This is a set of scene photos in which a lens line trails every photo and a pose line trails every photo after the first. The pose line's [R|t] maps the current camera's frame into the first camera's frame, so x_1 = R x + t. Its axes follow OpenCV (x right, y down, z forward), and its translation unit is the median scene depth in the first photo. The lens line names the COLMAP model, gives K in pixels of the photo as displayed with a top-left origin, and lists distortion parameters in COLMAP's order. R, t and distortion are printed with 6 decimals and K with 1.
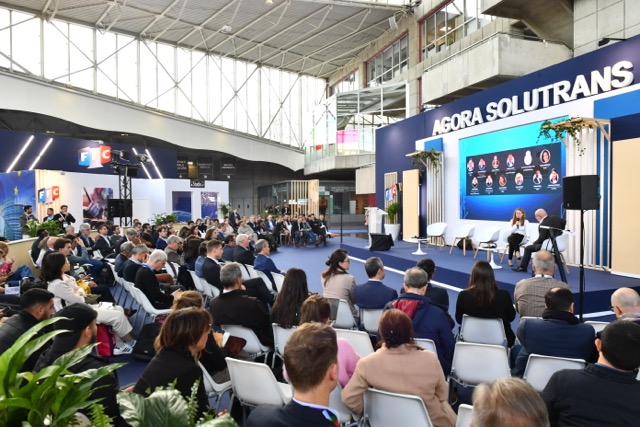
lens RADIAL K [[439.8, 0, 320.0], [0, 439.8, 213.5], [0, 0, 1]] dist [-0.005339, -0.001326]
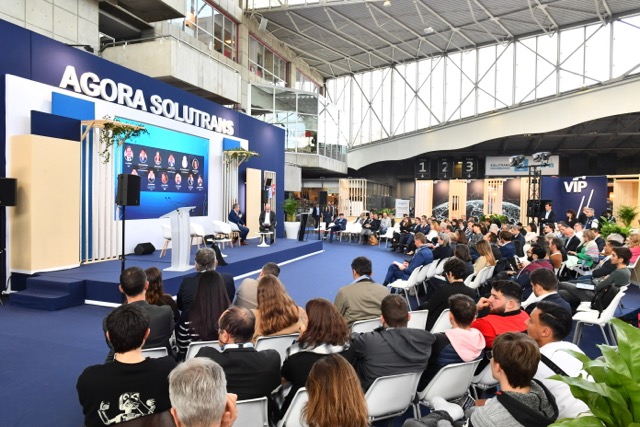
lens RADIAL K [[432.0, 0, 320.0], [0, 432.0, 213.5], [0, 0, 1]] dist [-0.009131, -0.005054]
pose [[-0.785386, -0.020401, 0.618670, -0.359541], [0.007495, 0.999070, 0.042461, -0.024227], [-0.618961, 0.037985, -0.784503, 1.151309]]
